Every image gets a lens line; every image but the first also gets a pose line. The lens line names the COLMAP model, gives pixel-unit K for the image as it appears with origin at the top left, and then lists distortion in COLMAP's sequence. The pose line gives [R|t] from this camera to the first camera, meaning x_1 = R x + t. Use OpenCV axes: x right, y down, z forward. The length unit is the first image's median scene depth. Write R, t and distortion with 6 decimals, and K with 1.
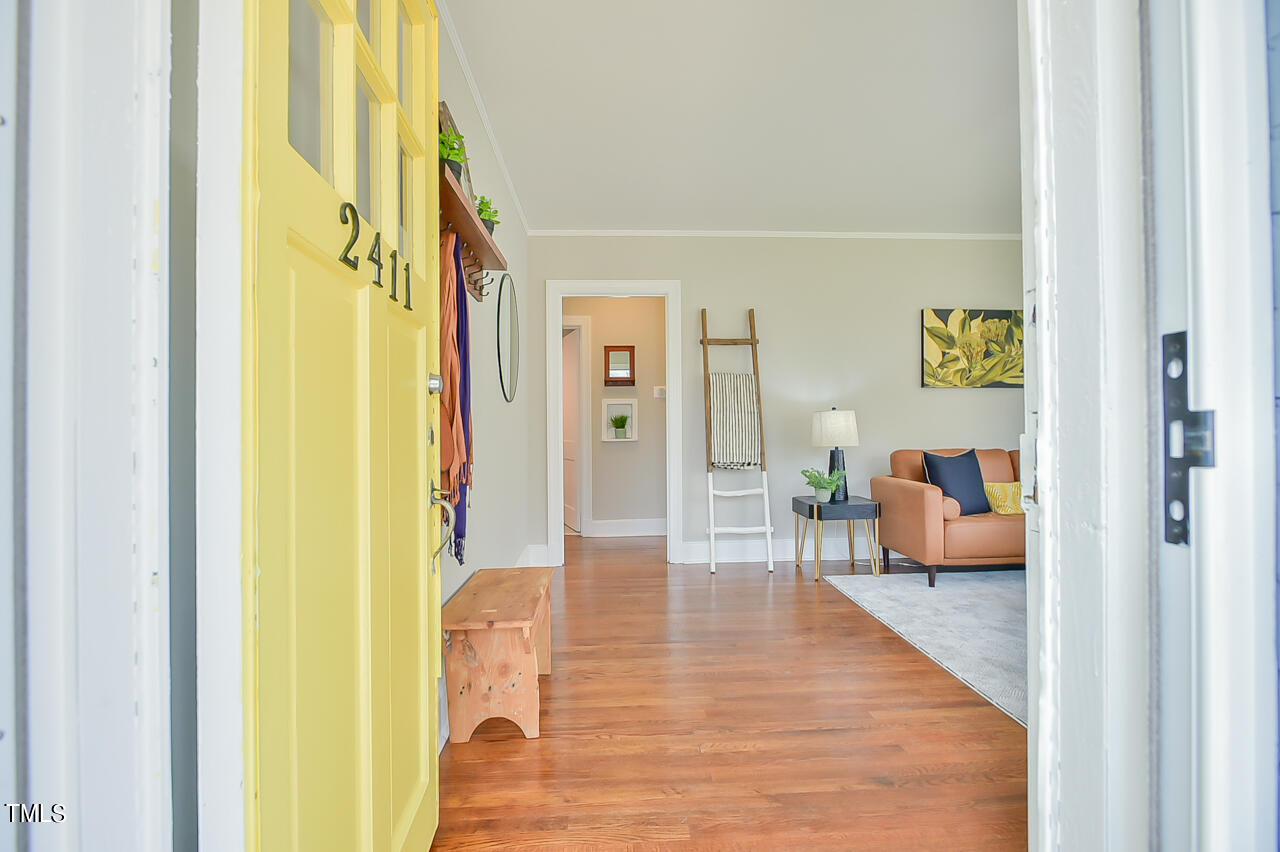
lens RADIAL K [[600.0, 0, 641.1], [0, 600.0, 428.0], [0, 0, 1]] dist [-0.016120, 0.000851]
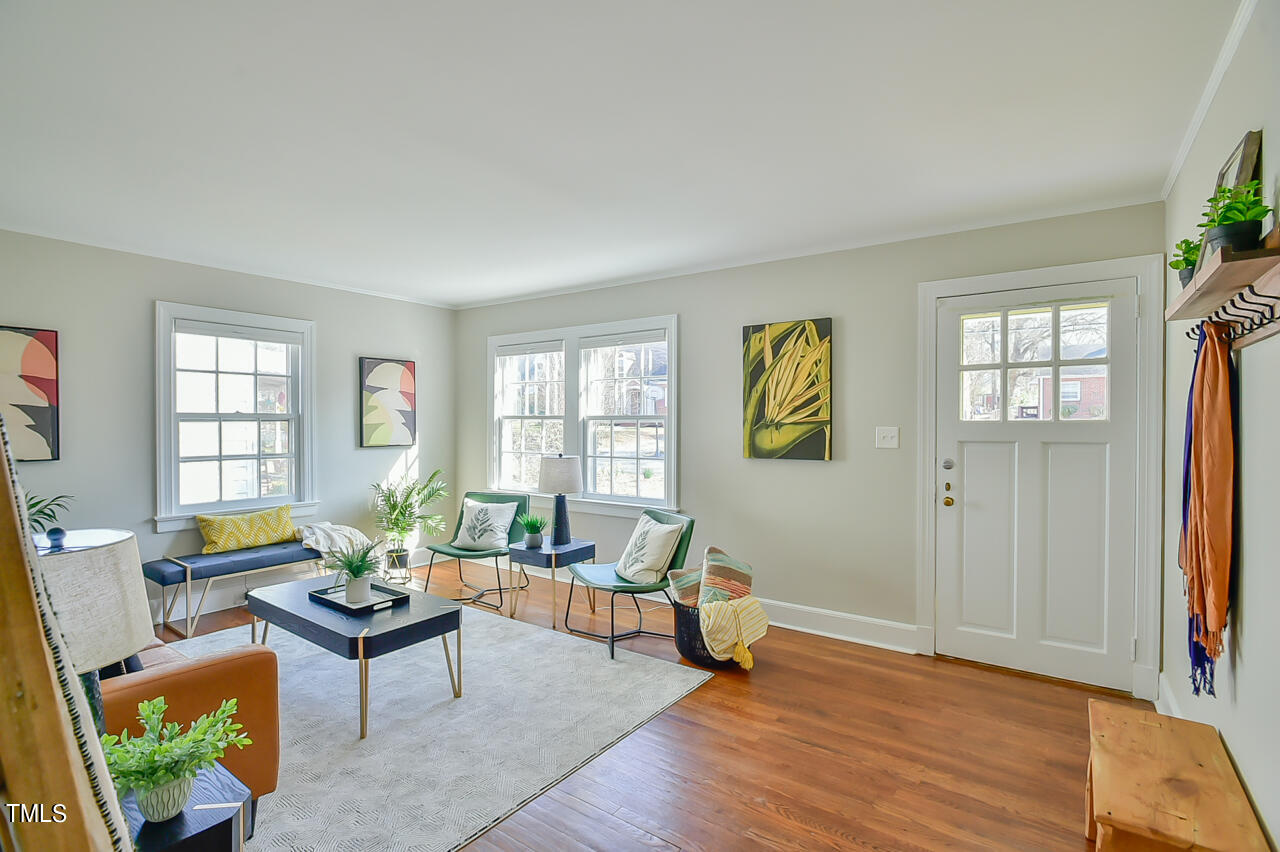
lens RADIAL K [[600.0, 0, 642.2], [0, 600.0, 427.0], [0, 0, 1]] dist [-0.016120, 0.000851]
pose [[-0.776069, 0.011342, 0.630547, -0.093049], [0.013124, 0.999912, -0.001834, -0.071317], [-0.630512, 0.006852, -0.776149, 0.925289]]
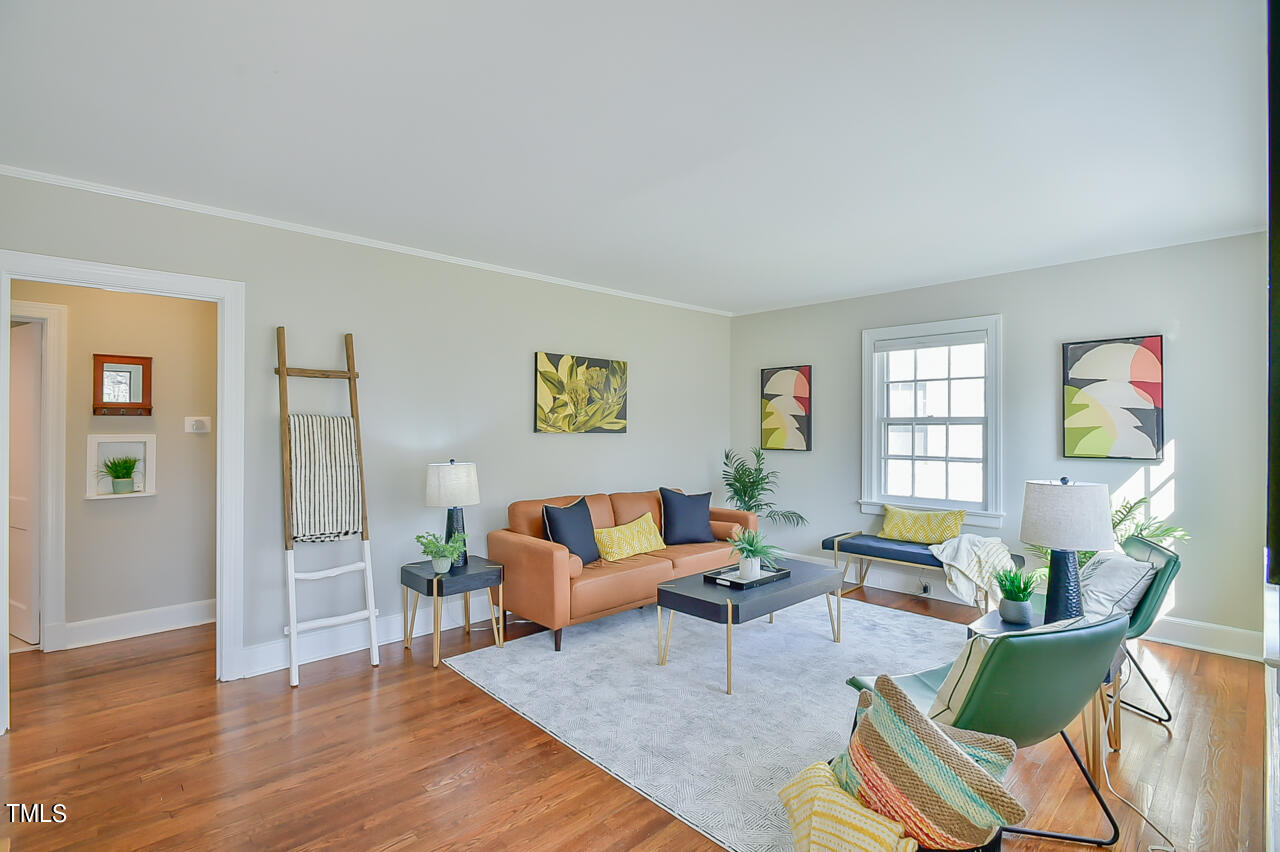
lens RADIAL K [[600.0, 0, 635.9], [0, 600.0, 427.8], [0, 0, 1]] dist [-0.016120, 0.000851]
pose [[0.760398, 0.010349, 0.649375, -0.039433], [-0.008103, 0.999946, -0.006447, -0.074765], [-0.649407, -0.000360, 0.760441, 0.162467]]
